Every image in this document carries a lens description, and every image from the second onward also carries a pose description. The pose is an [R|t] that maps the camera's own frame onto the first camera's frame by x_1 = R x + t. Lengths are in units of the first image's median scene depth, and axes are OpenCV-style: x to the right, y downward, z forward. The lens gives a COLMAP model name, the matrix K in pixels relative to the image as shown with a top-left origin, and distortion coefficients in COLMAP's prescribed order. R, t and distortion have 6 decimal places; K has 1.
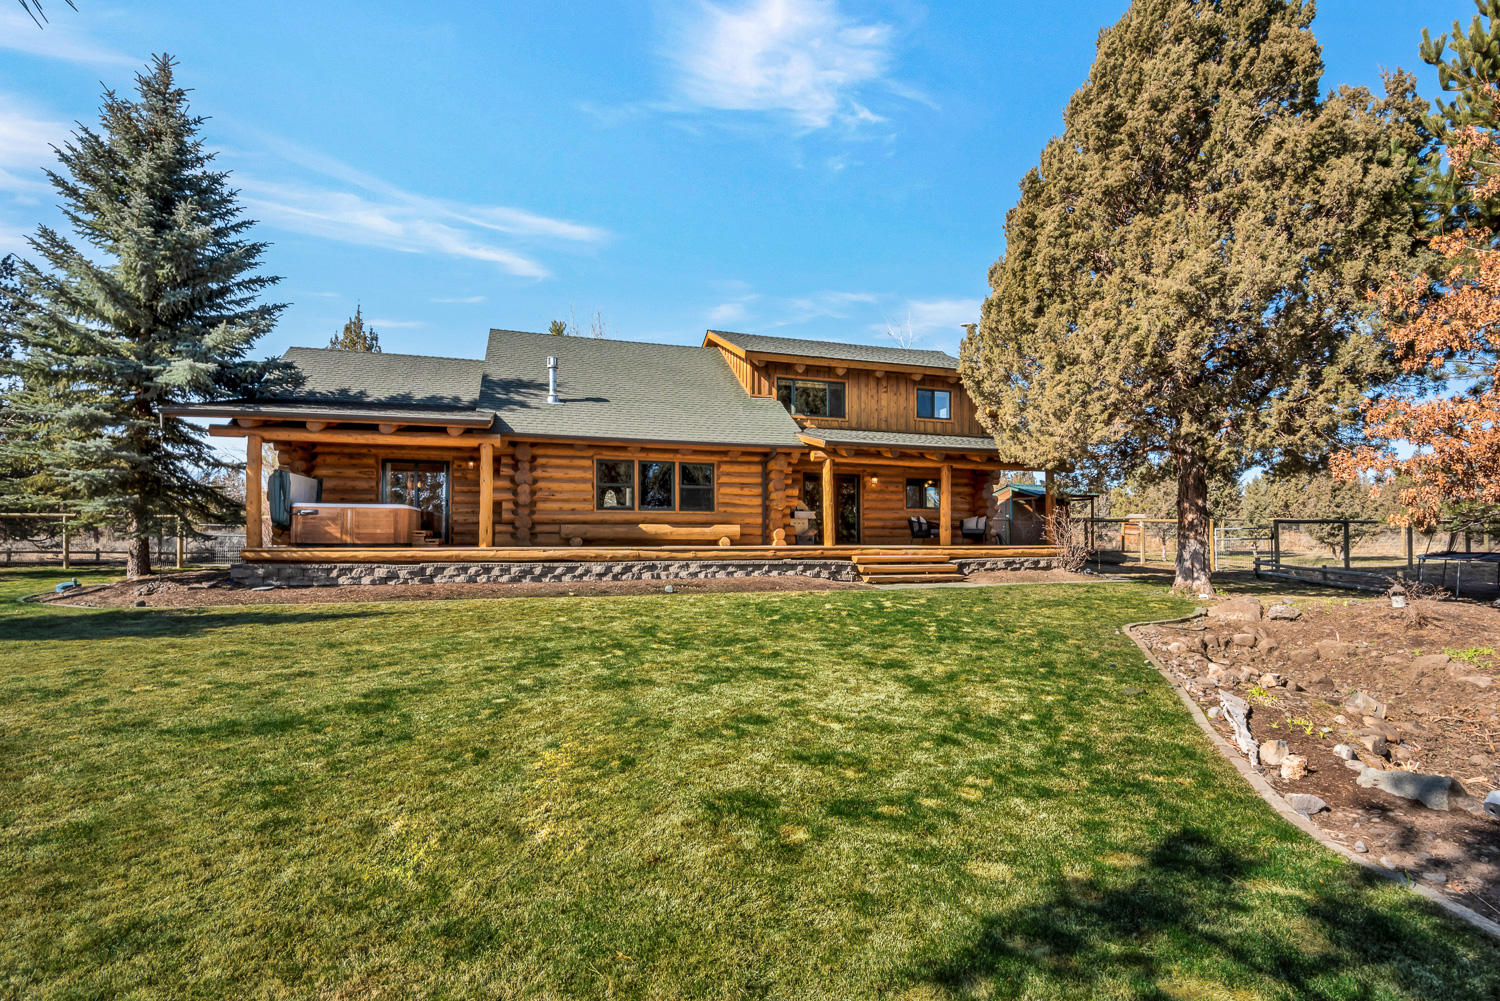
lens RADIAL K [[708.8, 0, 746.0], [0, 708.8, 511.1], [0, 0, 1]] dist [-0.021803, -0.000894]
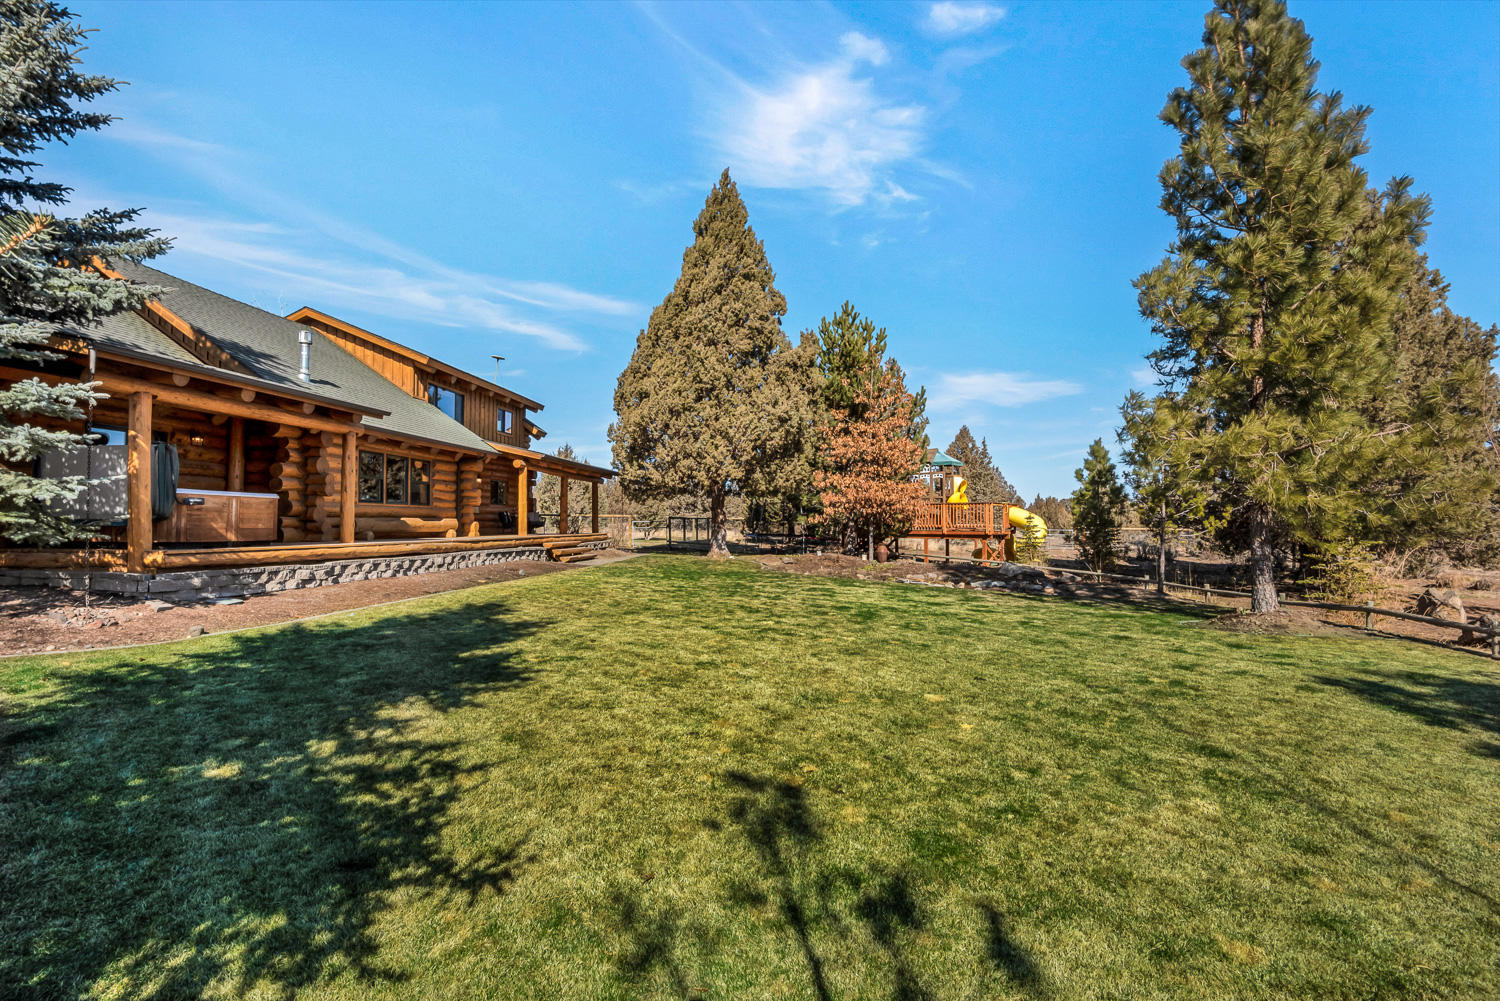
lens RADIAL K [[708.8, 0, 751.0], [0, 708.8, 510.7], [0, 0, 1]] dist [-0.021803, -0.000894]
pose [[0.402251, 0.014428, 0.915416, -1.004370], [-0.028260, 0.999595, -0.003337, -0.002823], [-0.915093, -0.024527, 0.402496, 0.144624]]
